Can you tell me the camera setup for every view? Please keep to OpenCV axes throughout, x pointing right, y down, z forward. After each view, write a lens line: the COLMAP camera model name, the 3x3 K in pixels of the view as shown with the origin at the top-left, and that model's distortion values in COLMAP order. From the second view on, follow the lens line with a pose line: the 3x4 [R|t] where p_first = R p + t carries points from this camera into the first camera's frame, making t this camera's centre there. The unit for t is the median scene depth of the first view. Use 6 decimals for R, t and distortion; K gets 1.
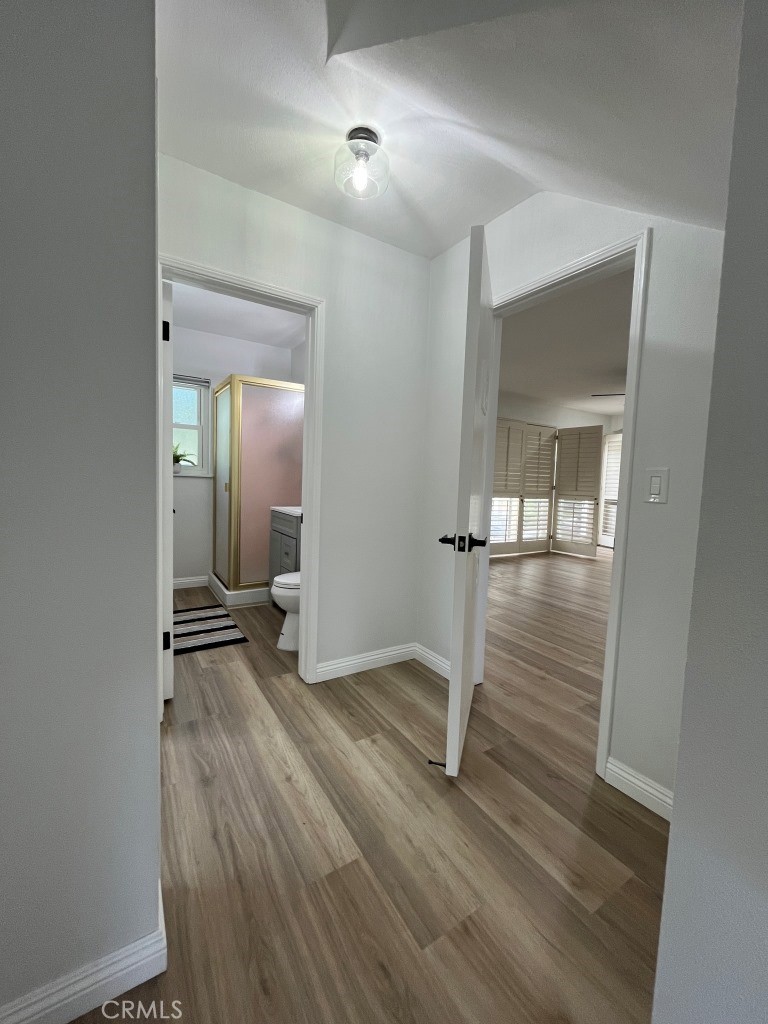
lens RADIAL K [[413.3, 0, 388.1], [0, 413.3, 507.3], [0, 0, 1]] dist [-0.002284, -0.000210]
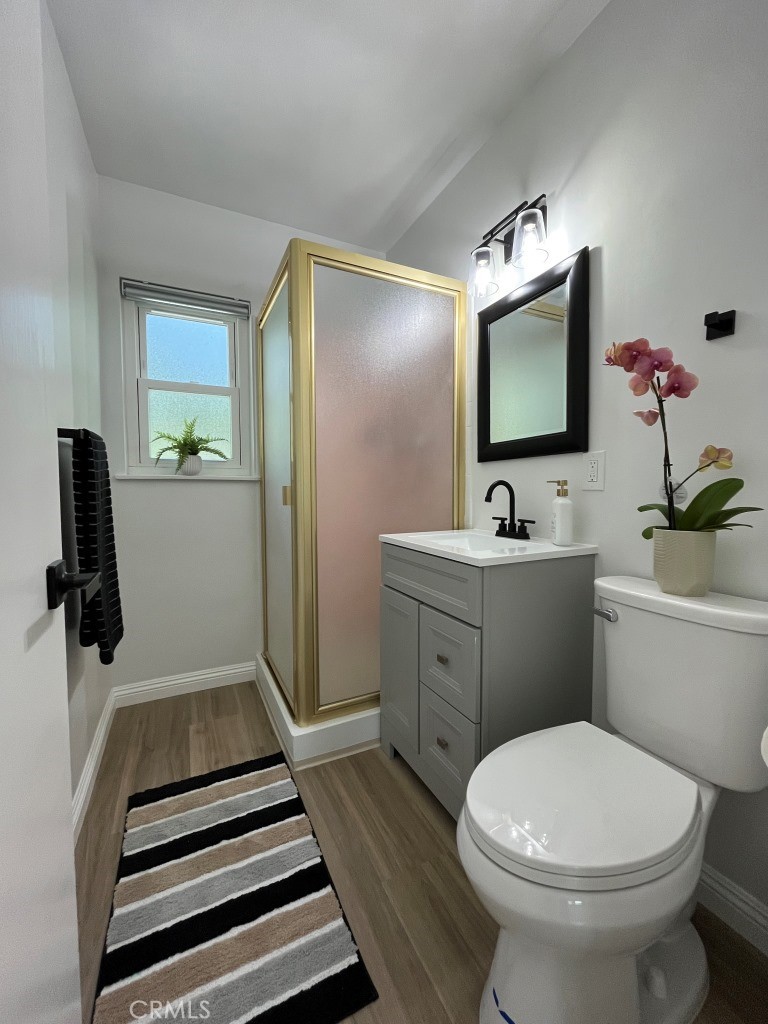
lens RADIAL K [[413.3, 0, 388.1], [0, 413.3, 507.3], [0, 0, 1]] dist [-0.002284, -0.000210]
pose [[0.993105, -0.035102, -0.111850, -0.213689], [0.032171, 0.999093, -0.027903, -0.018161], [0.112728, 0.024113, 0.993333, 0.522494]]
